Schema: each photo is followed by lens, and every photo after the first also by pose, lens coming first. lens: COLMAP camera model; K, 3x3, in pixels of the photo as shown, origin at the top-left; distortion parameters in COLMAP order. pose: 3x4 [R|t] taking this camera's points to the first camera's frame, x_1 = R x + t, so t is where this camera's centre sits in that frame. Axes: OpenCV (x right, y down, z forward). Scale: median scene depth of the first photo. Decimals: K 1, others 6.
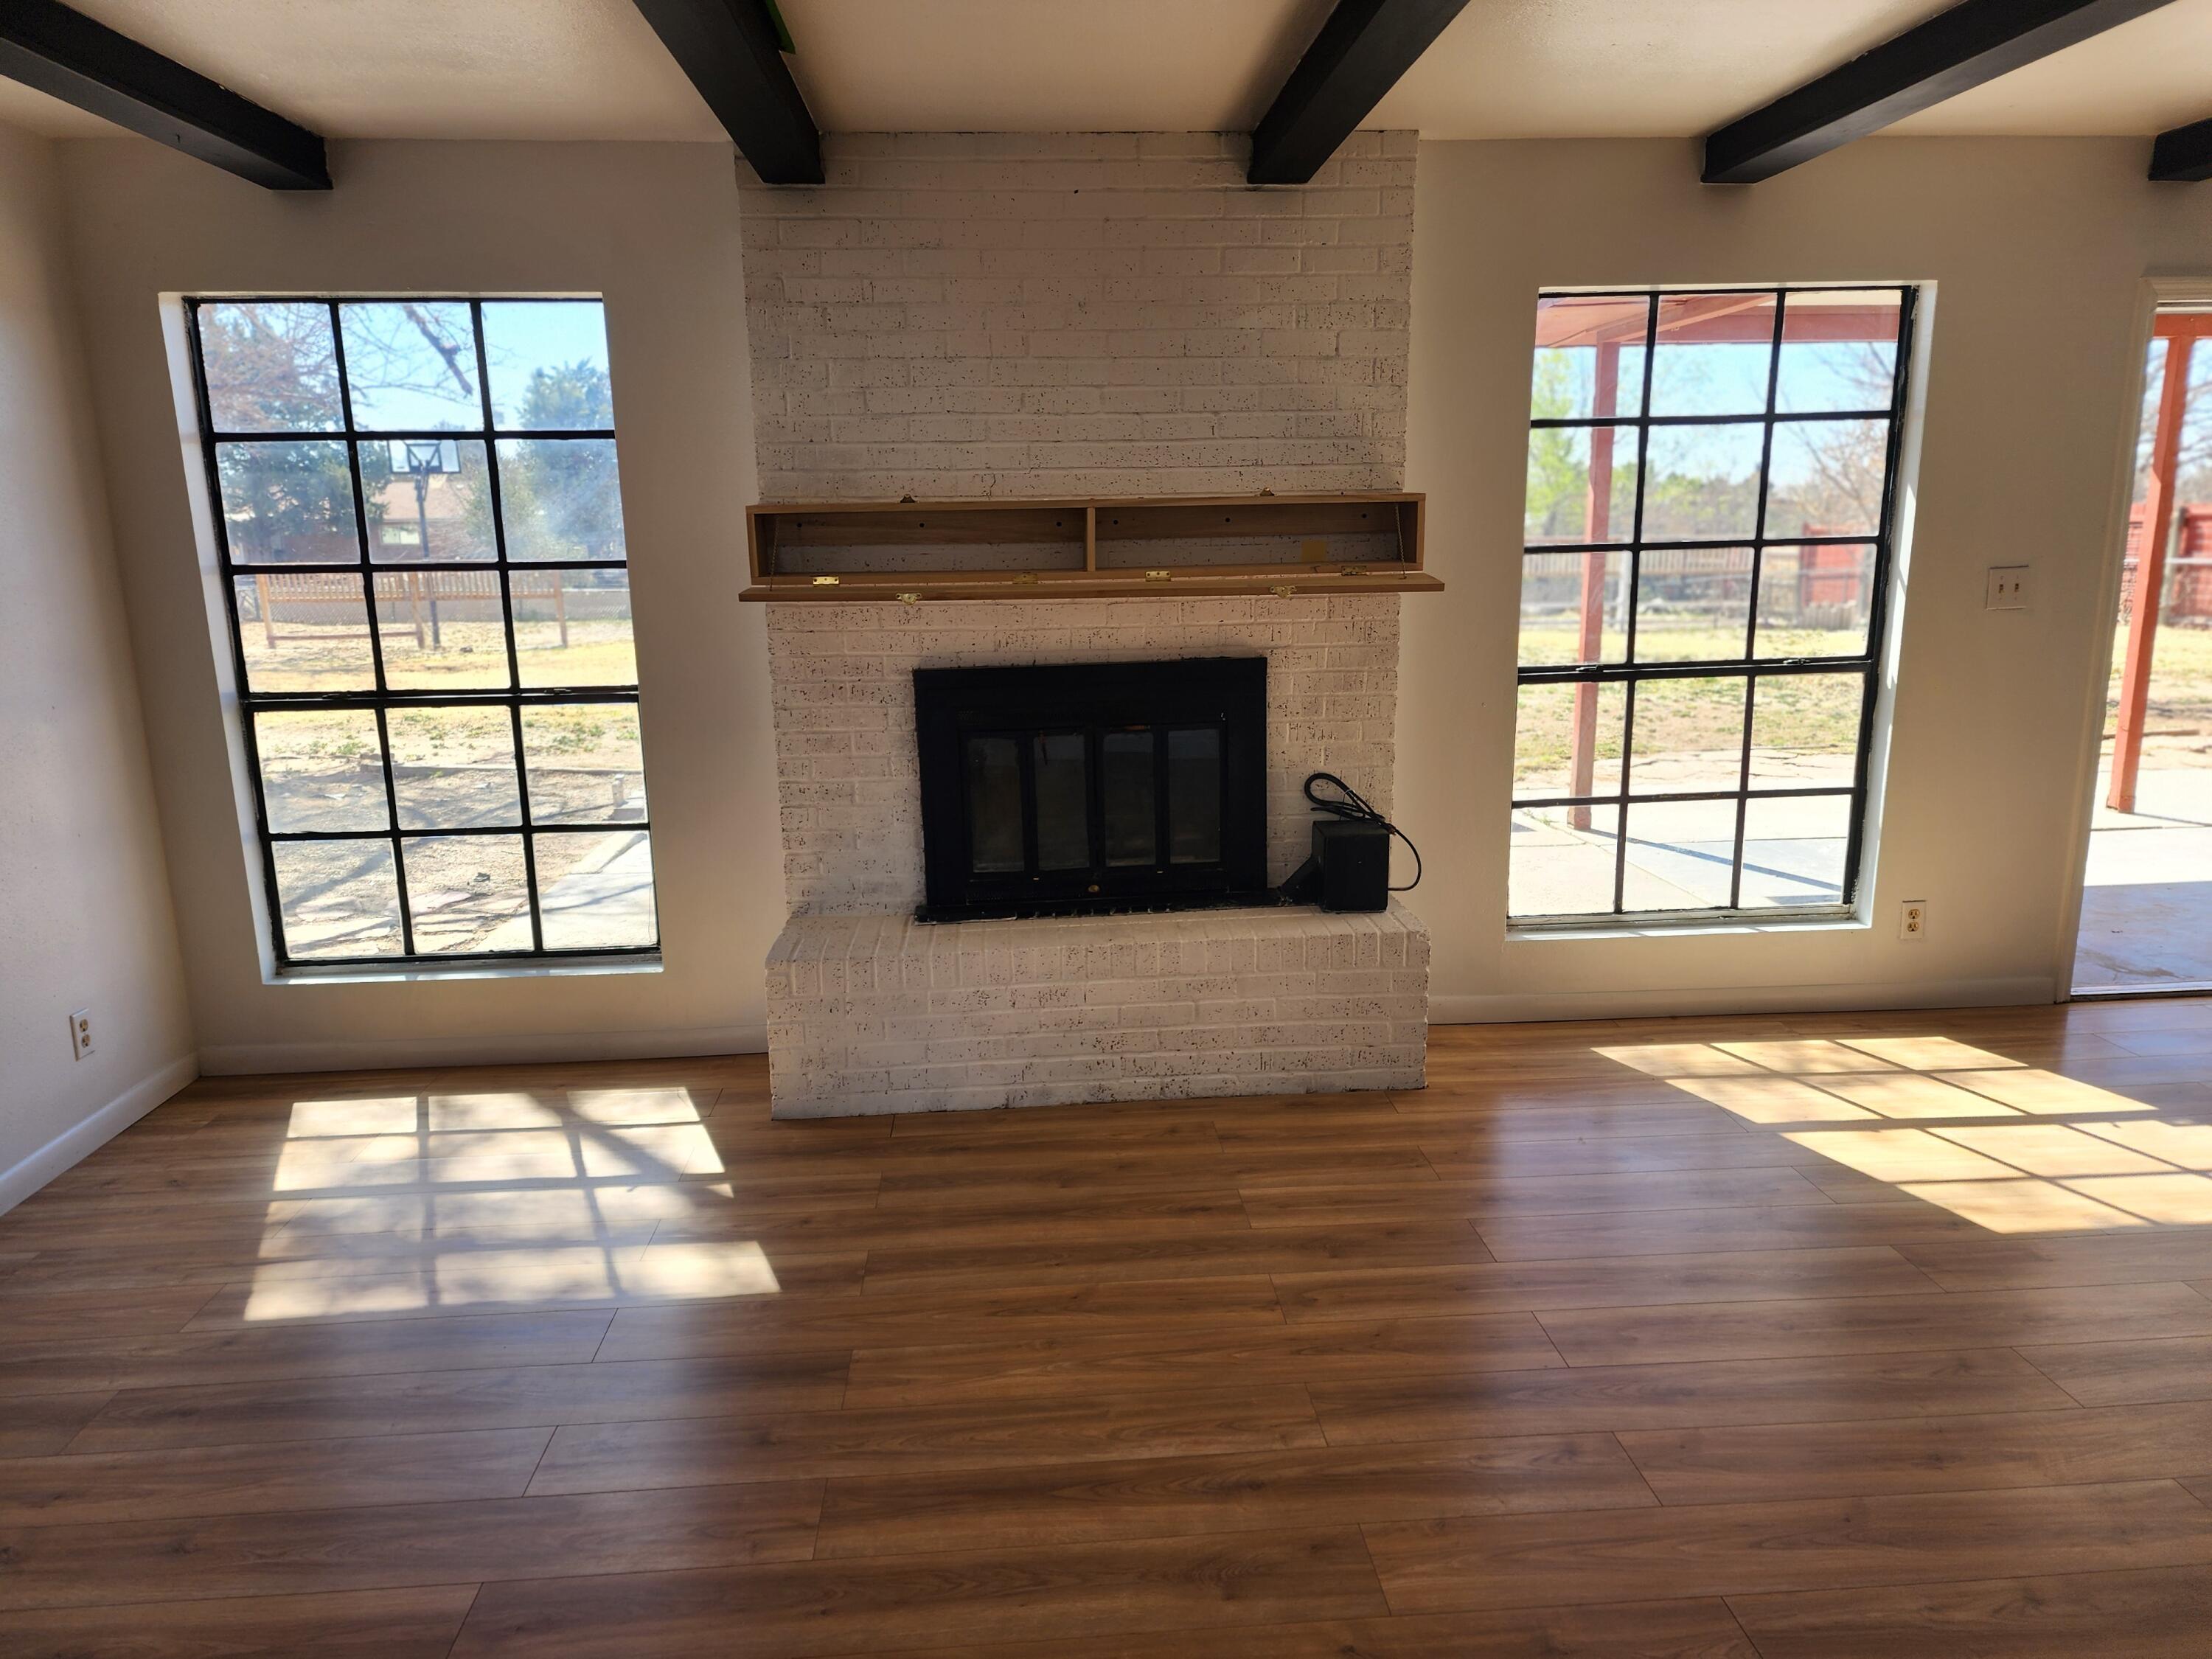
lens RADIAL K [[1515.9, 0, 1106.0], [0, 1515.9, 829.5], [0, 0, 1]] dist [0.069418, -0.046310]
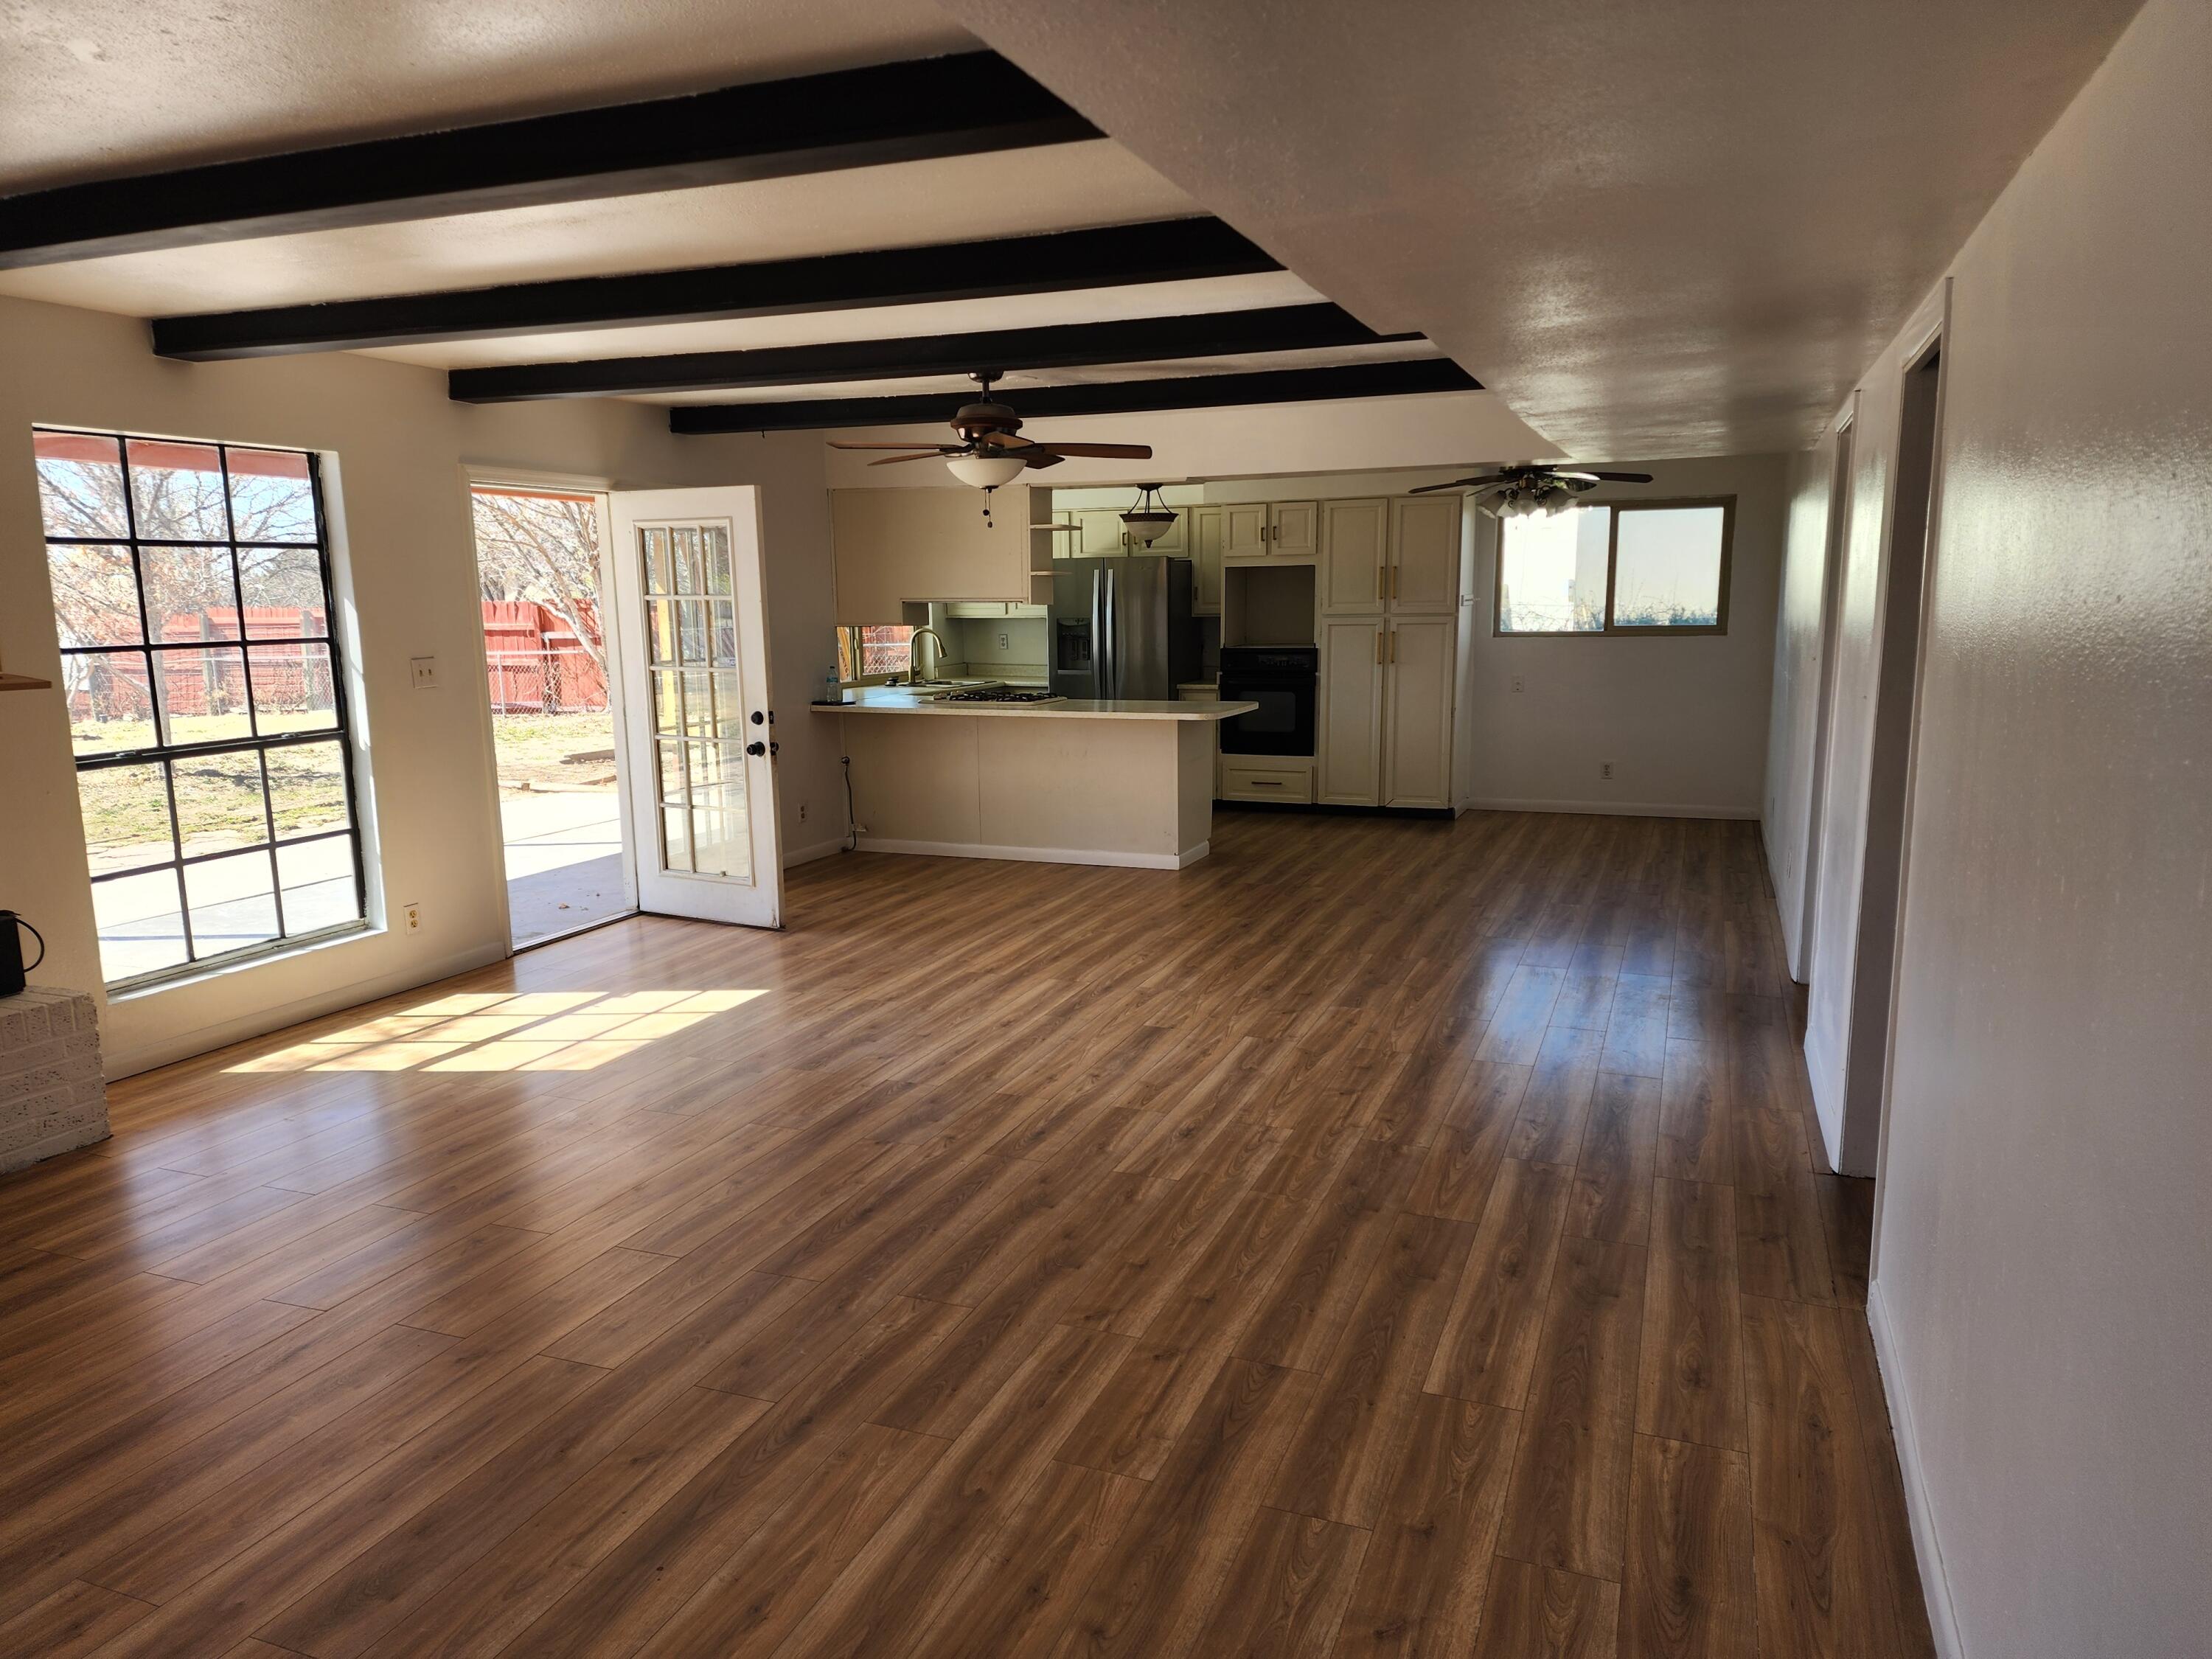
lens RADIAL K [[1515.9, 0, 1106.0], [0, 1515.9, 829.5], [0, 0, 1]] dist [0.069418, -0.046310]
pose [[0.436418, -0.132253, 0.889971, -0.417776], [0.188849, 0.980569, 0.053110, 0.026889], [-0.879702, 0.144892, 0.452914, -0.160420]]
